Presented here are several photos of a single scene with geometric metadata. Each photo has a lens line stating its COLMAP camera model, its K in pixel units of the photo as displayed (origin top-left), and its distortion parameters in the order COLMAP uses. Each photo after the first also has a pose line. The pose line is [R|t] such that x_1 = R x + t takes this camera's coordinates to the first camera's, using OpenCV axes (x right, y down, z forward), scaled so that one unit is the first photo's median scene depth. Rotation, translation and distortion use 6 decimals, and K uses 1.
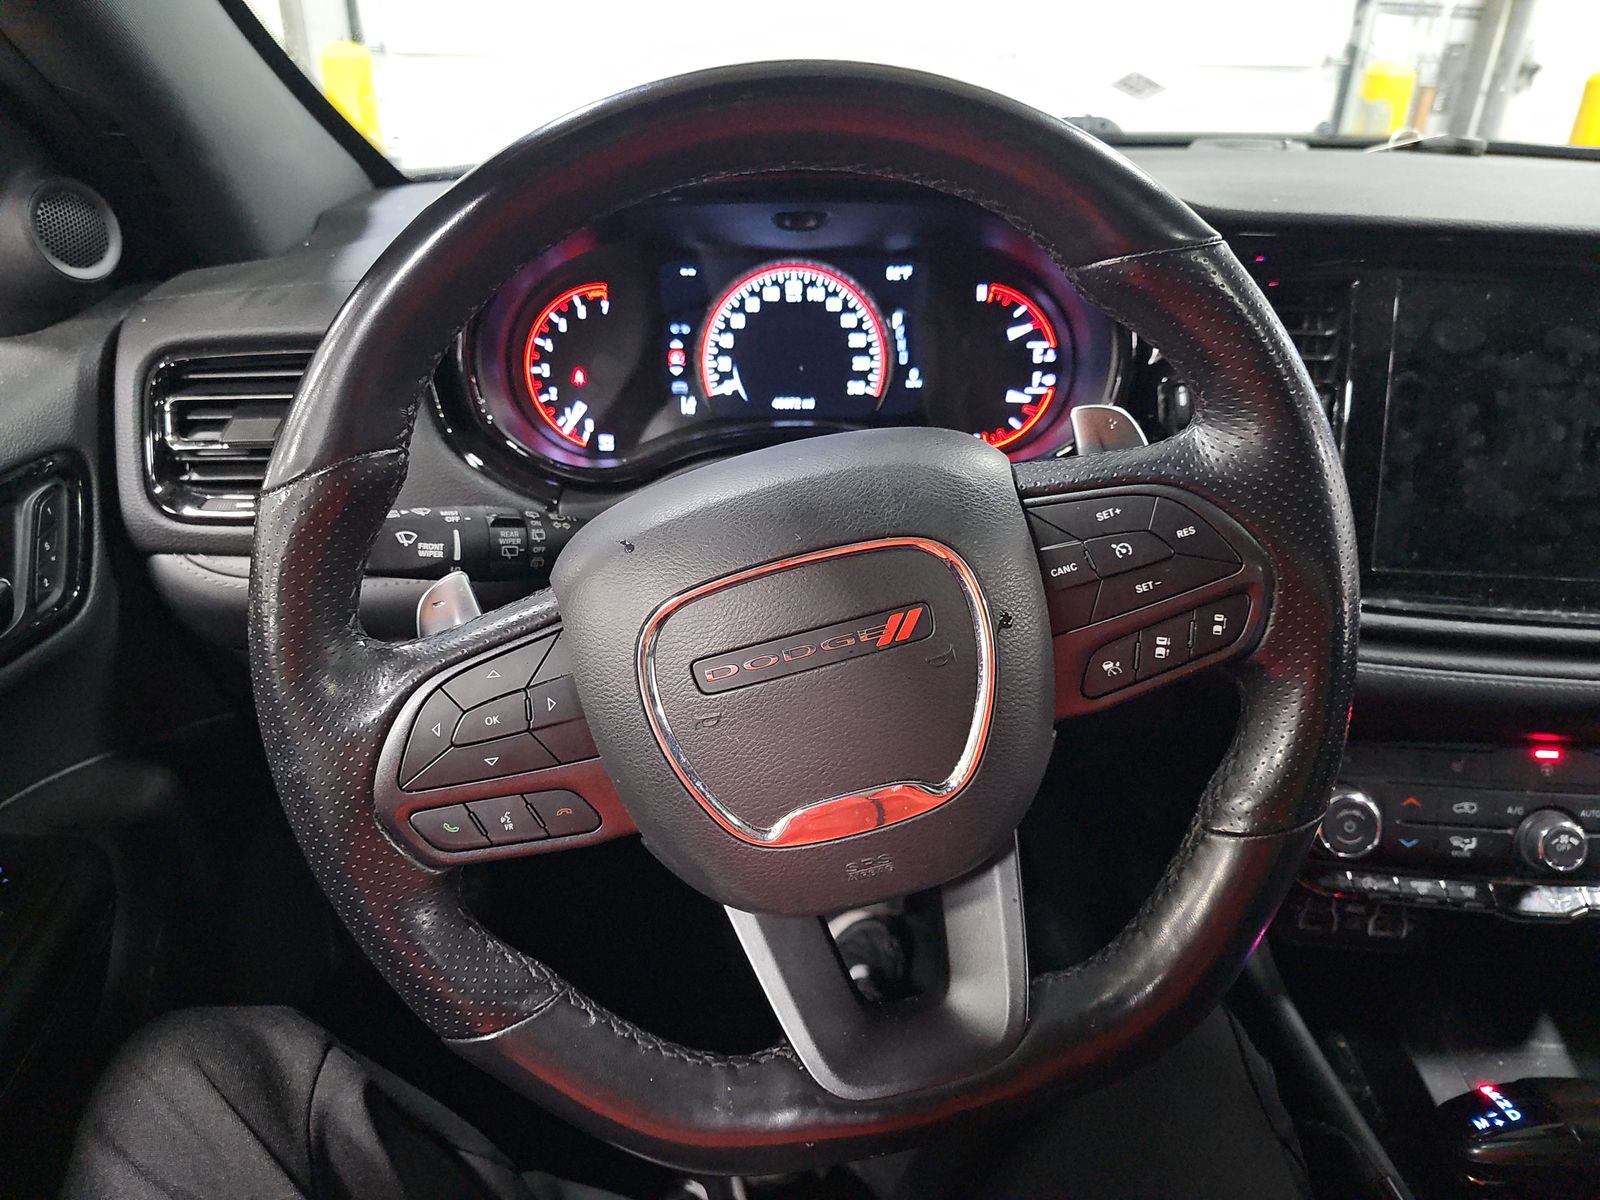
lens RADIAL K [[934.4, 0, 800.0], [0, 934.4, 600.0], [0, 0, 1]] dist [0.000703, -0.028053]
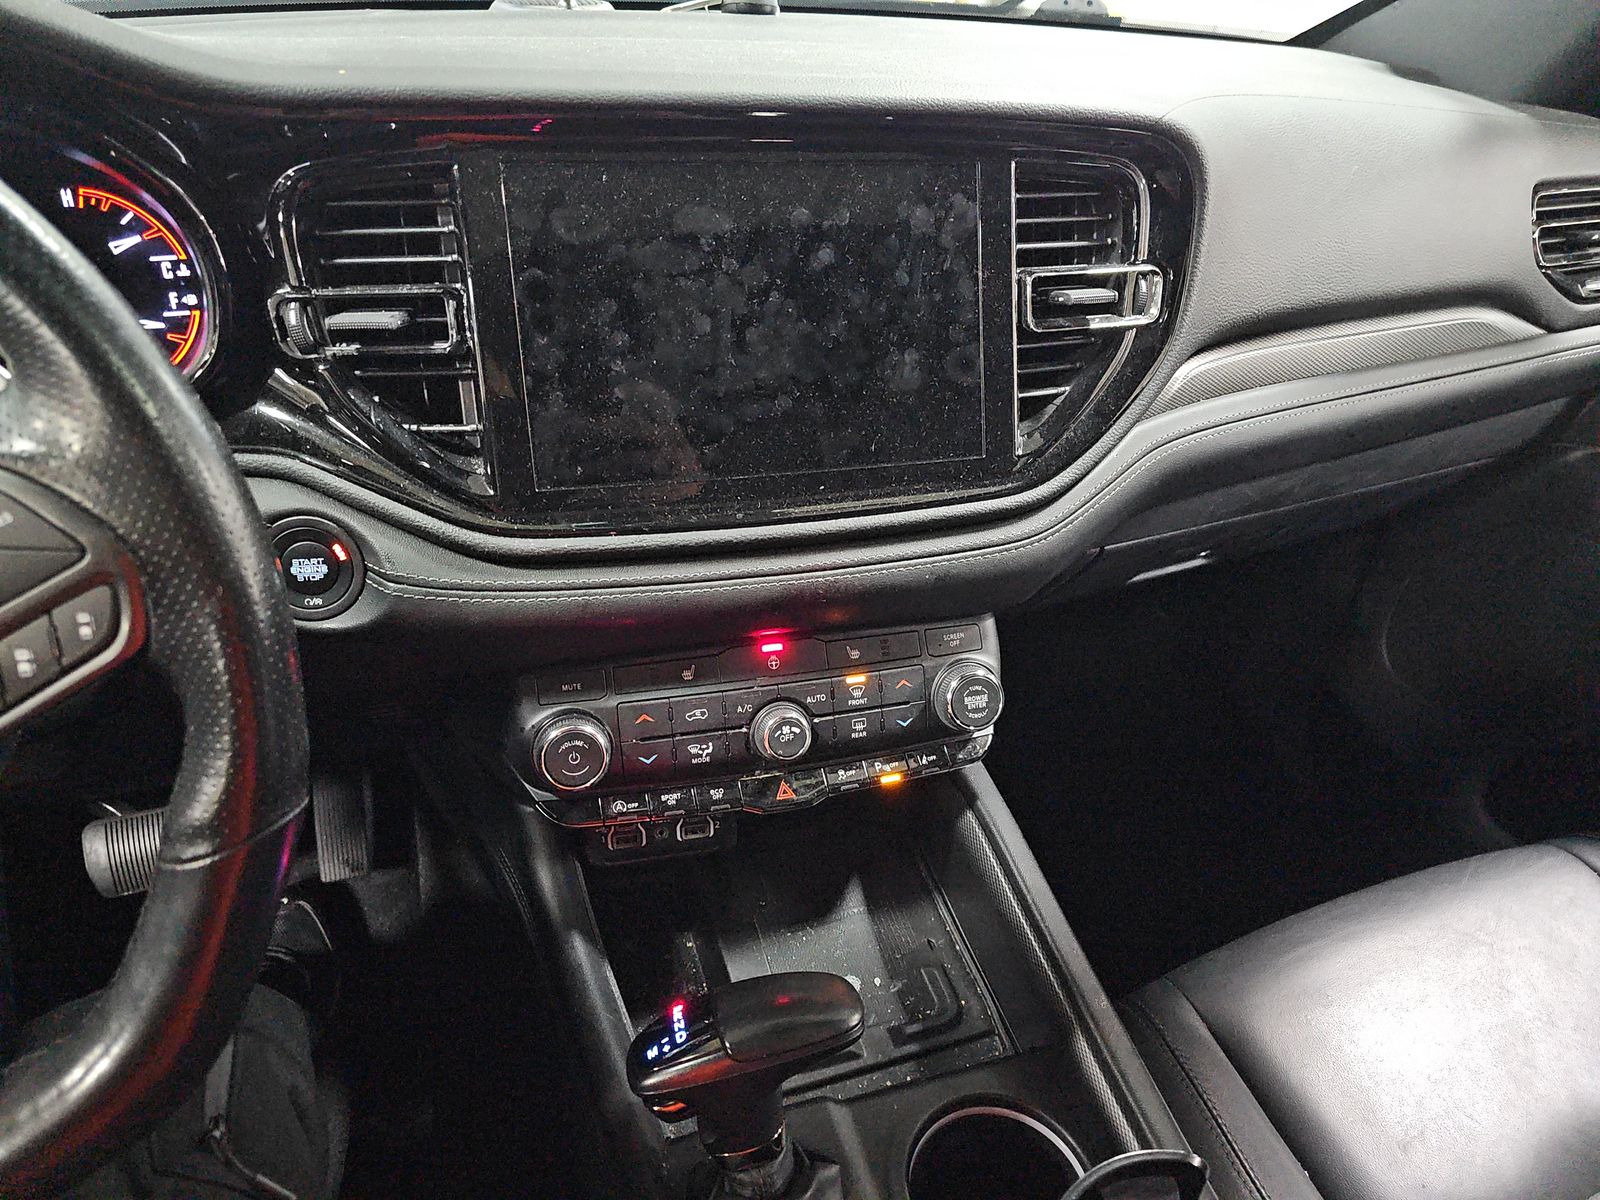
lens RADIAL K [[934.4, 0, 800.0], [0, 934.4, 600.0], [0, 0, 1]] dist [0.000703, -0.028053]
pose [[0.942305, -0.160337, 0.293859, 0.522236], [0.125005, 0.982870, 0.135429, -0.017765], [-0.310540, -0.090882, 0.946206, 0.027895]]
